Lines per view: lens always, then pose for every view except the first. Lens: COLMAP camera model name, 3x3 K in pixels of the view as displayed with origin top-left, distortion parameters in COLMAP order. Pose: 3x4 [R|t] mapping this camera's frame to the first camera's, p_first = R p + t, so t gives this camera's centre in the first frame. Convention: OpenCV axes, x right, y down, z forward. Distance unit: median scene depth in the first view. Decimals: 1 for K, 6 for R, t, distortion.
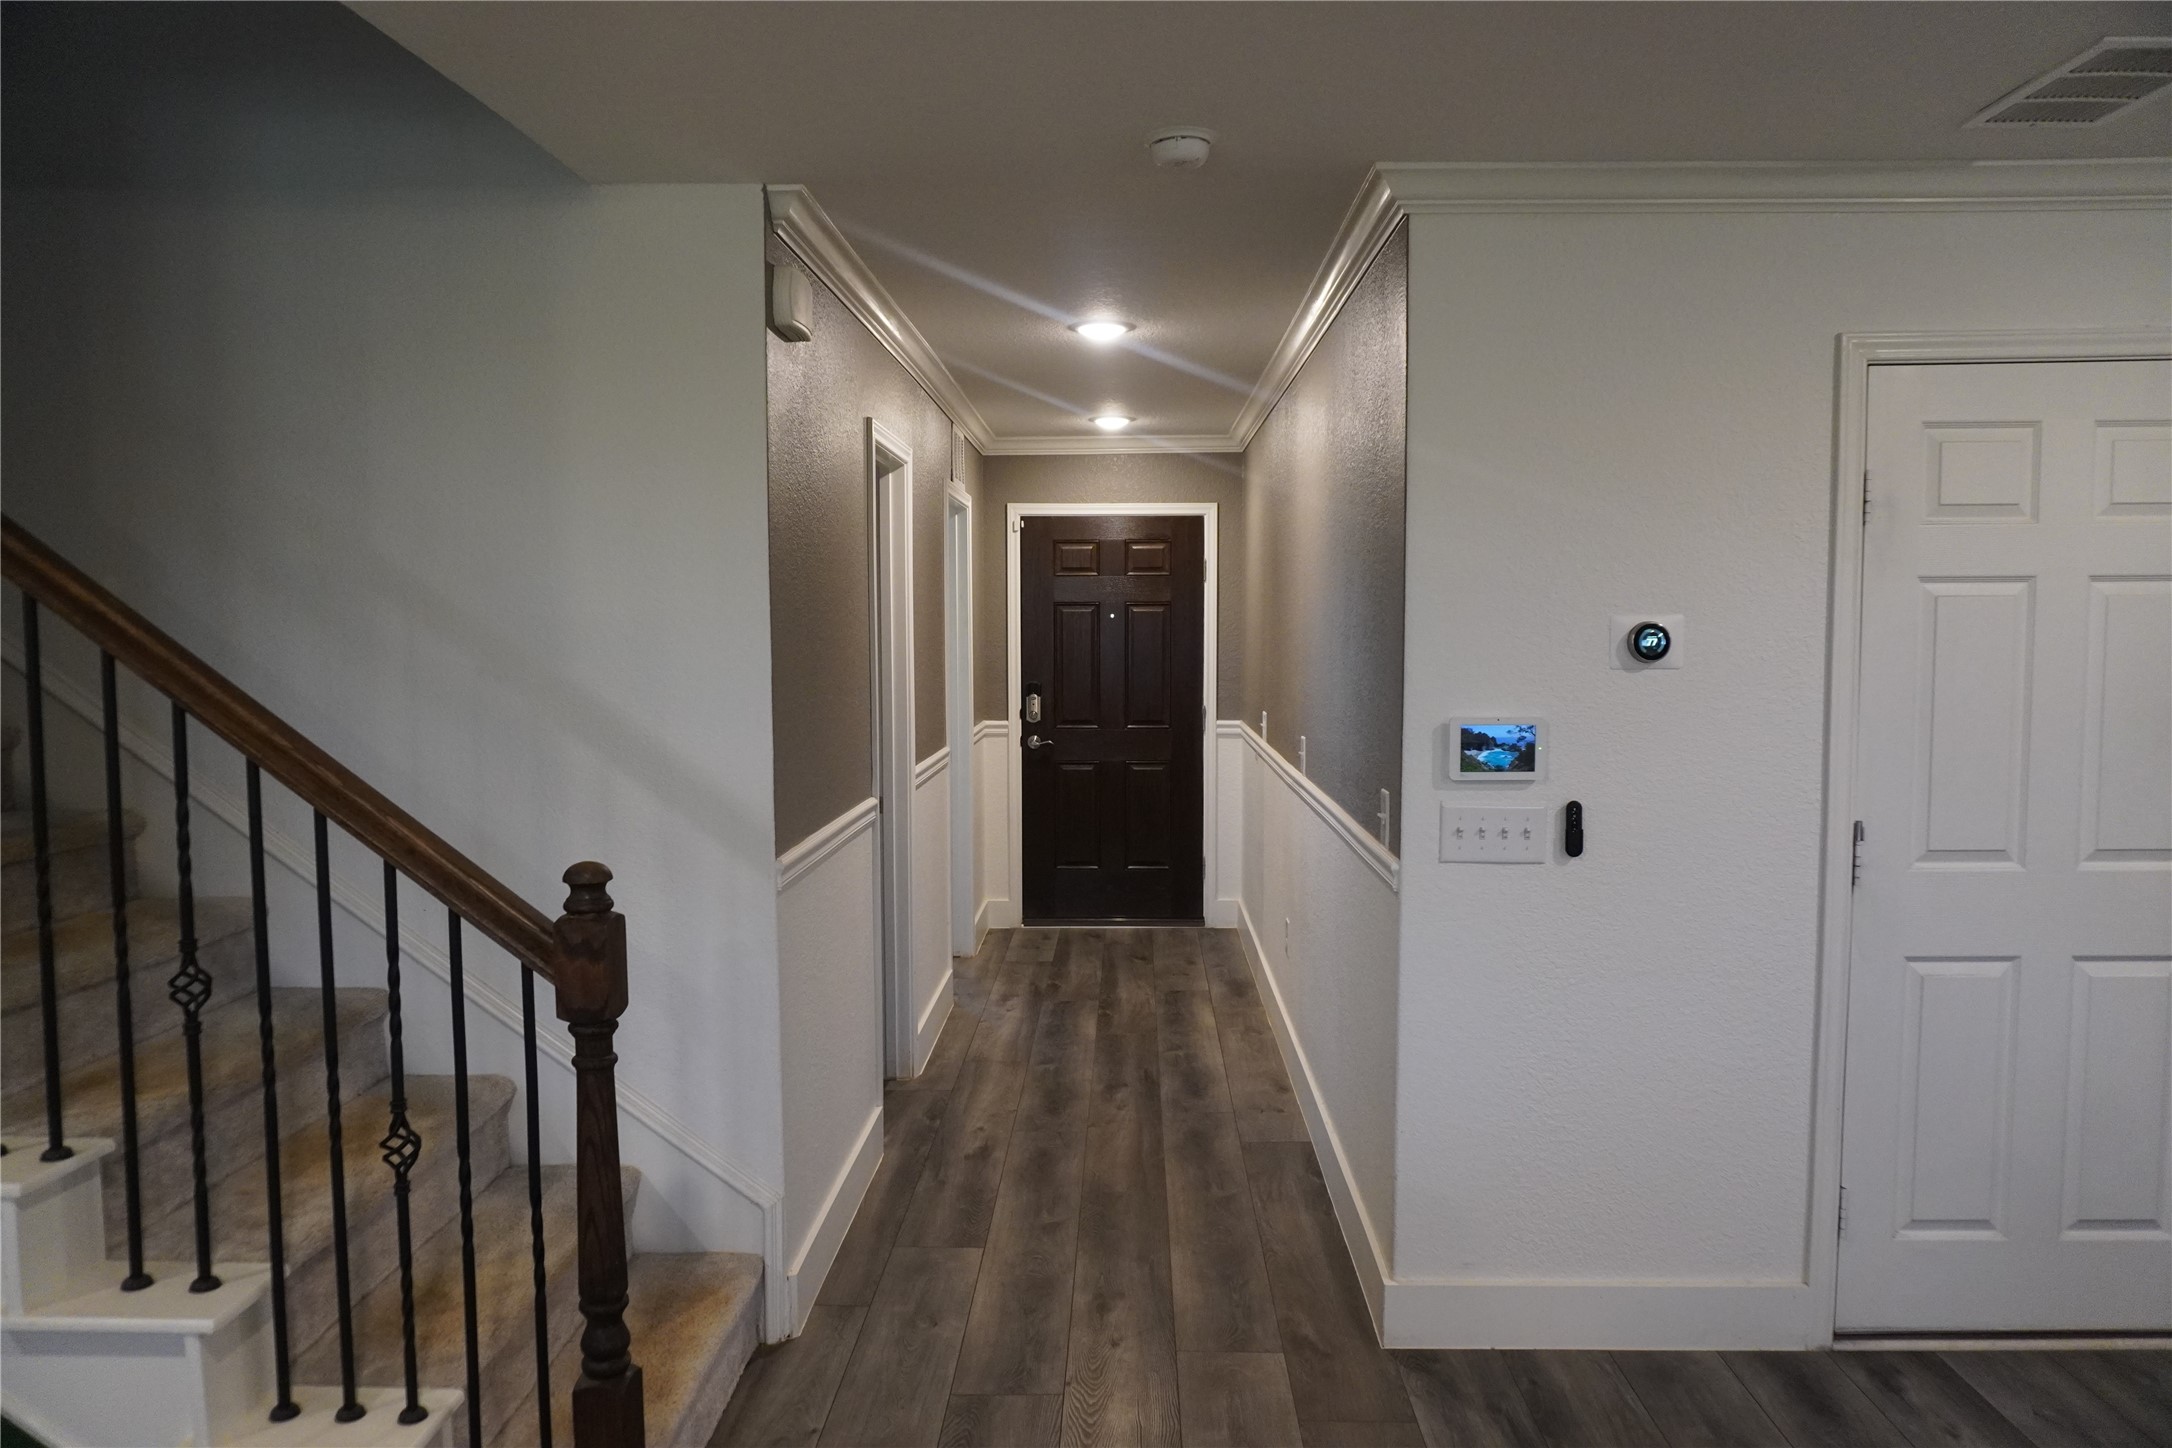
lens RADIAL K [[1455.4, 0, 1082.2], [0, 1455.4, 728.0], [0, 0, 1]] dist [-0.050789, 0.042093]
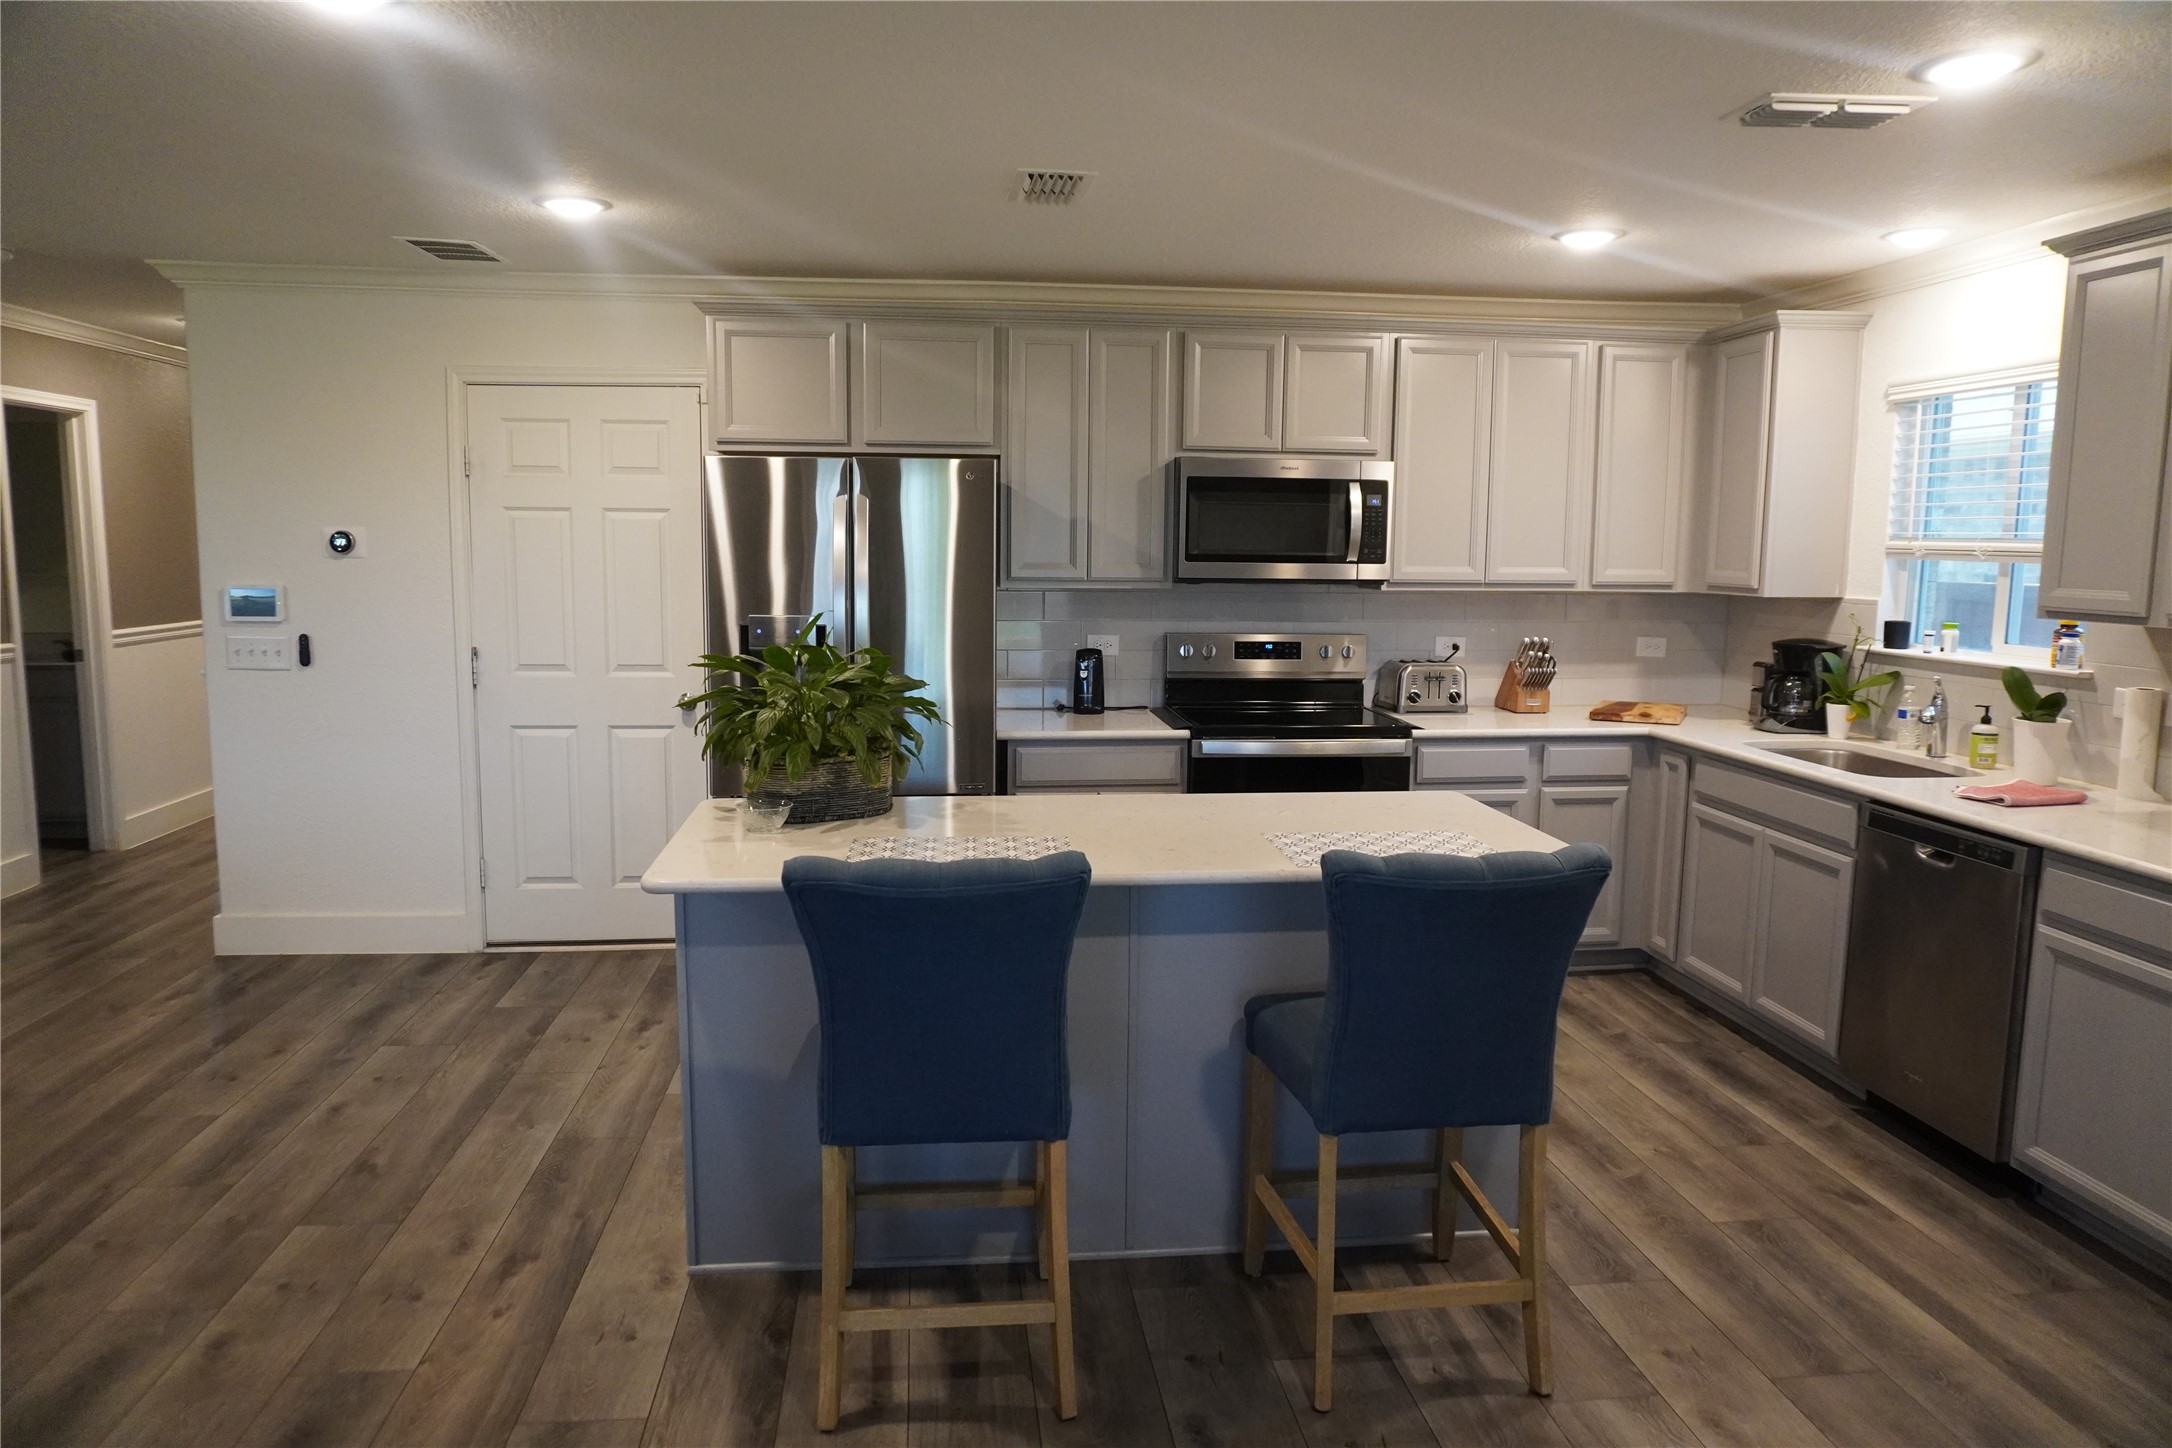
lens RADIAL K [[1455.4, 0, 1082.2], [0, 1455.4, 728.0], [0, 0, 1]] dist [-0.050789, 0.042093]
pose [[0.990263, -0.001960, 0.139192, 1.038996], [-0.006490, 0.998163, 0.060229, 0.052282], [-0.139054, -0.060546, 0.988432, -0.851829]]
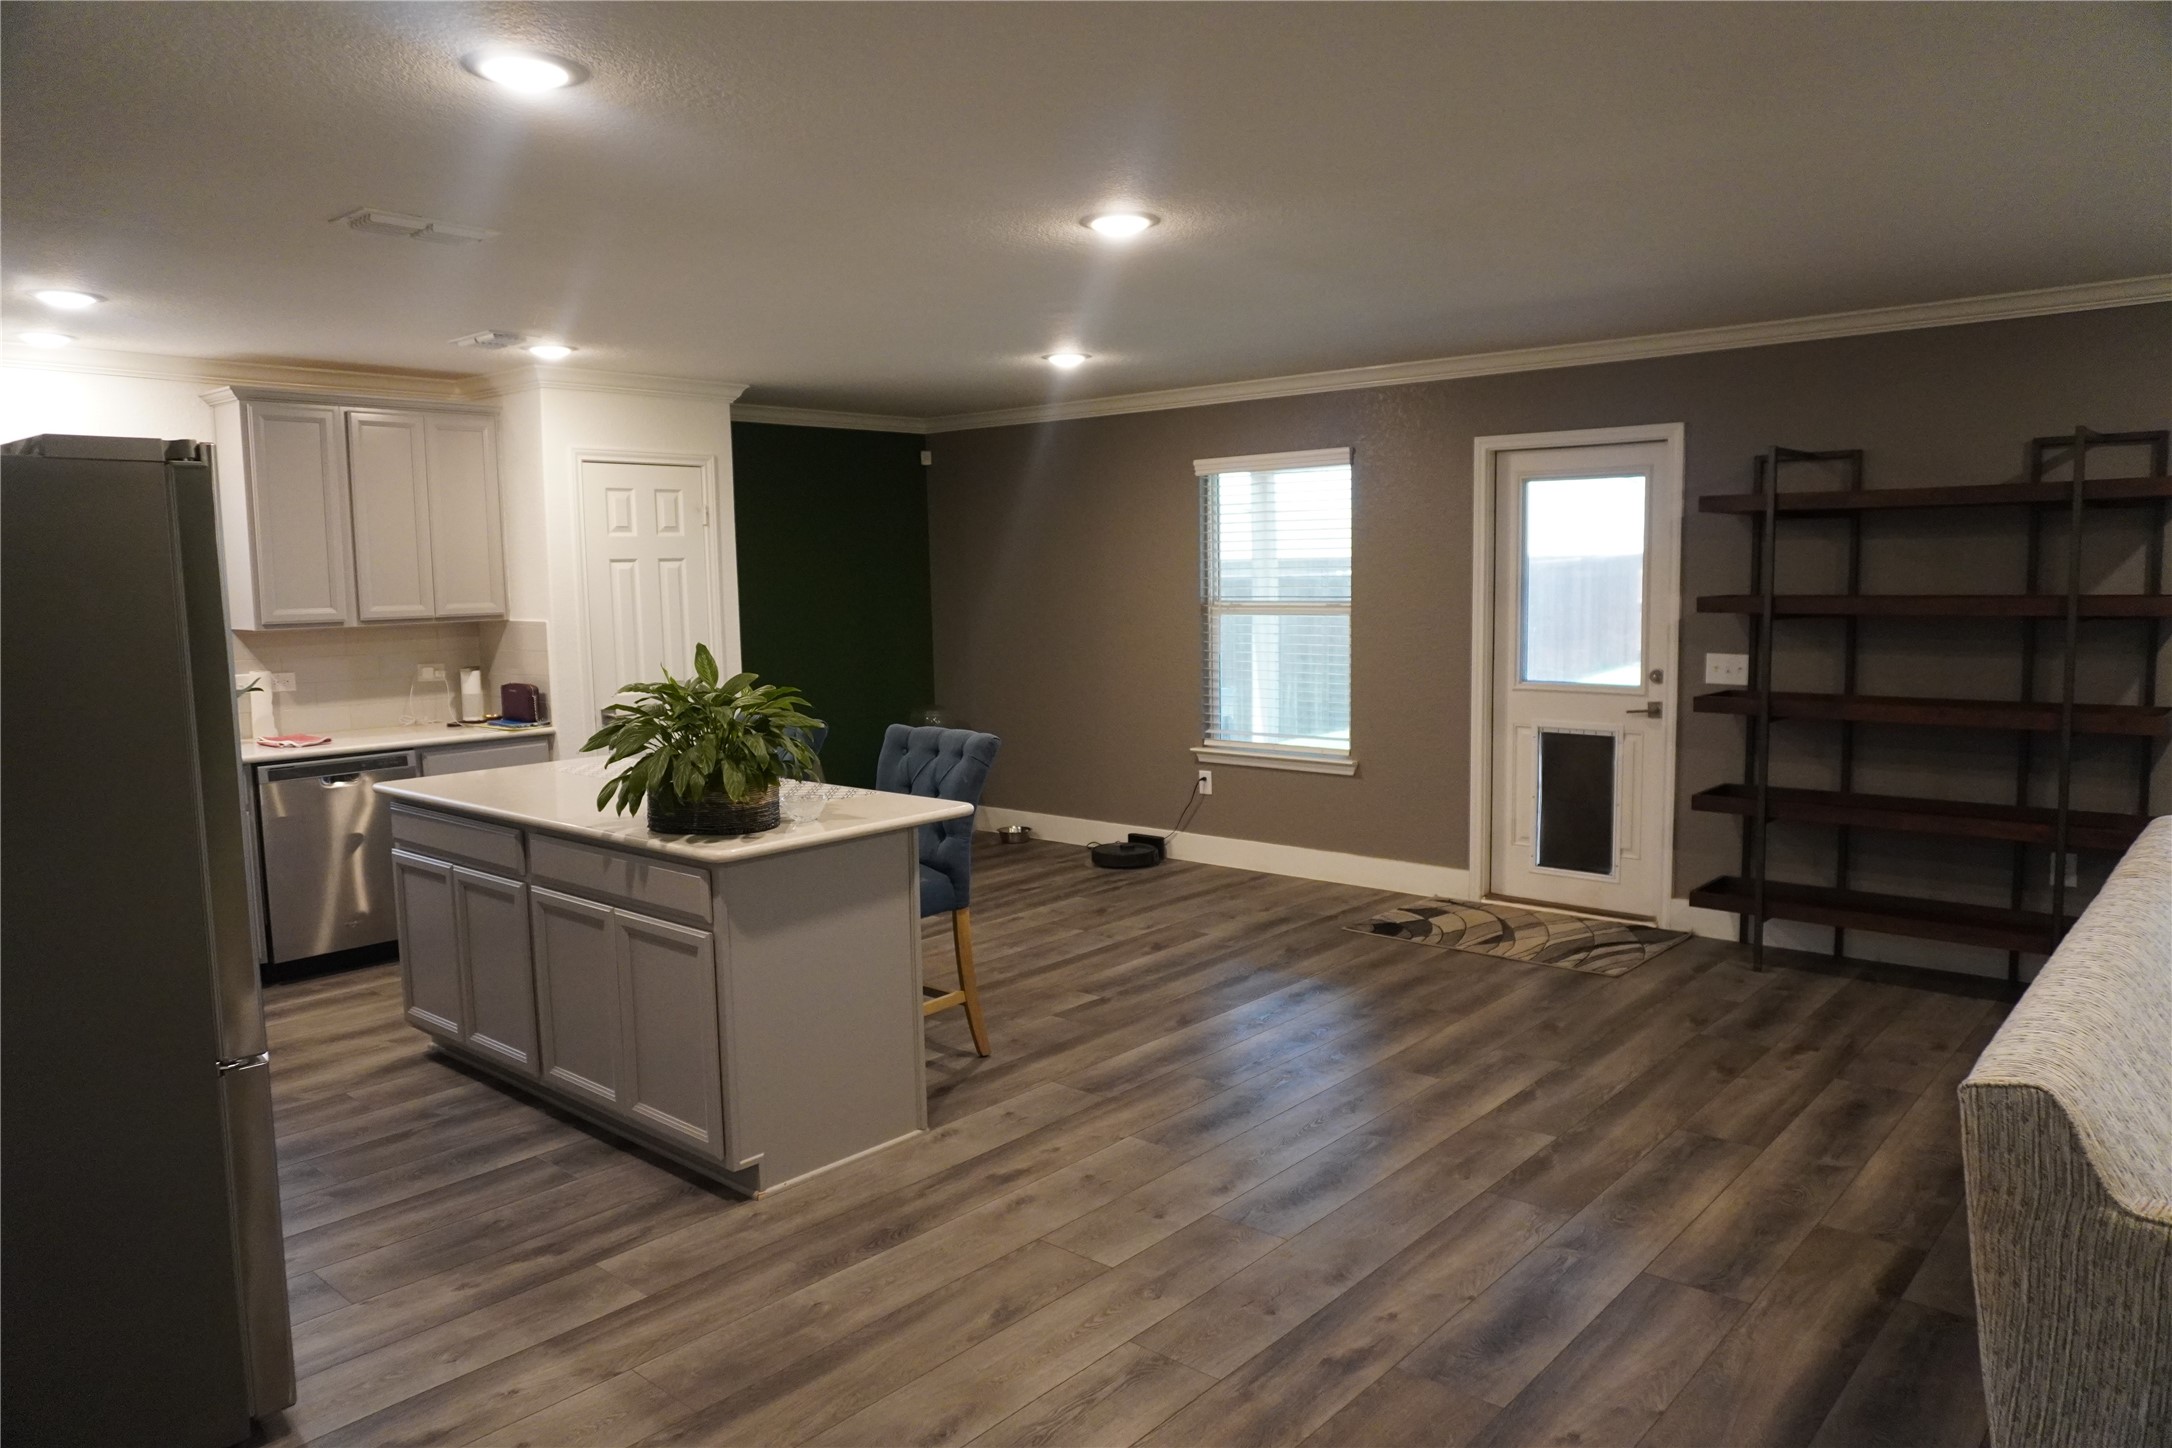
lens RADIAL K [[1455.4, 0, 1082.2], [0, 1455.4, 728.0], [0, 0, 1]] dist [-0.050789, 0.042093]
pose [[-0.766175, -0.048195, 0.640822, -0.066799], [0.069465, 0.985130, 0.157142, -0.072799], [-0.638867, 0.164913, -0.751434, 1.061585]]
